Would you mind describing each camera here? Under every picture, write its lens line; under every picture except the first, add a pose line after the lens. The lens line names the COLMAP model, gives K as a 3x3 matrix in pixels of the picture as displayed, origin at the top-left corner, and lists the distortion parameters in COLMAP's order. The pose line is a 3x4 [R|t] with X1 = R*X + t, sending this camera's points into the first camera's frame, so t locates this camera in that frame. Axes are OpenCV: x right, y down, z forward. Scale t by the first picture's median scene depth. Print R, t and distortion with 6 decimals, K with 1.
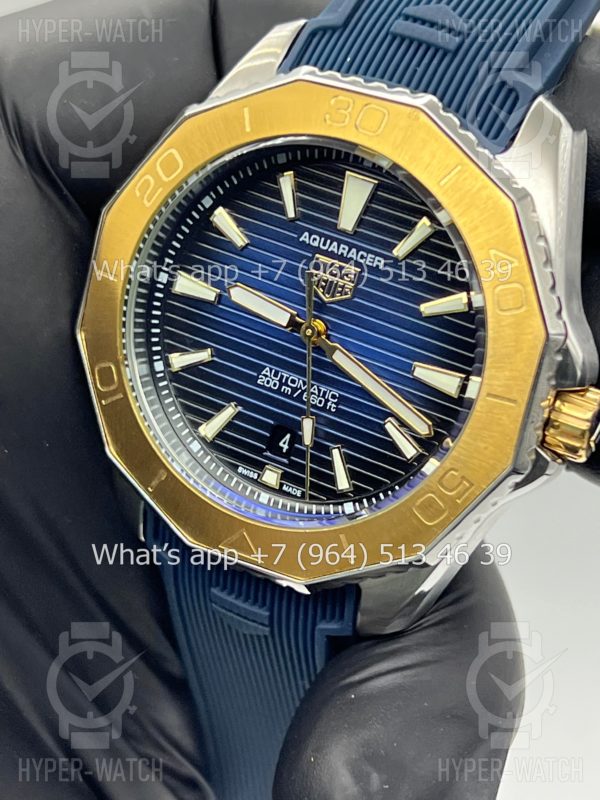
lens RADIAL K [[1833.0, 0, 300.0], [0, 1833.0, 400.0], [0, 0, 1]] dist [0.292138, -0.286428]
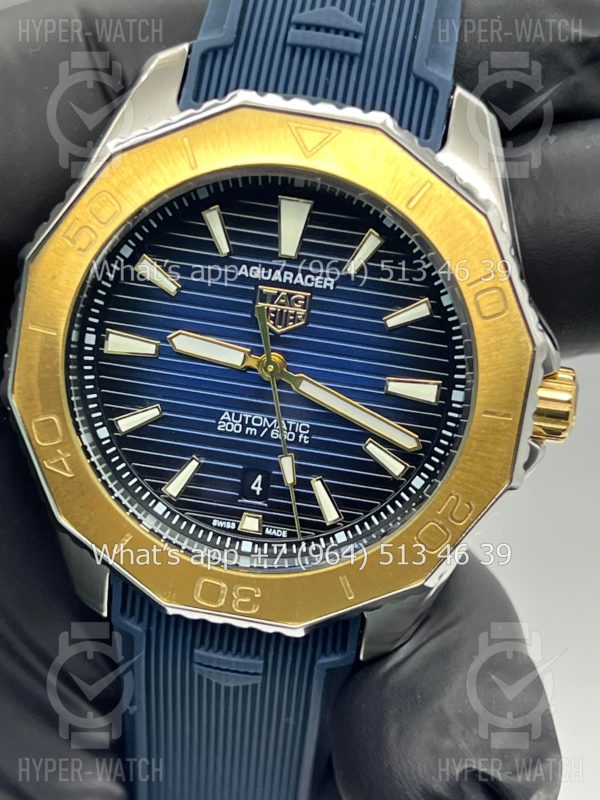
lens RADIAL K [[1833.0, 0, 300.0], [0, 1833.0, 400.0], [0, 0, 1]] dist [0.292138, -0.286428]
pose [[0.941992, -0.202678, 0.267530, -0.237547], [0.191692, 0.979176, 0.066854, -0.080962], [-0.275508, -0.011693, 0.961228, 0.077909]]
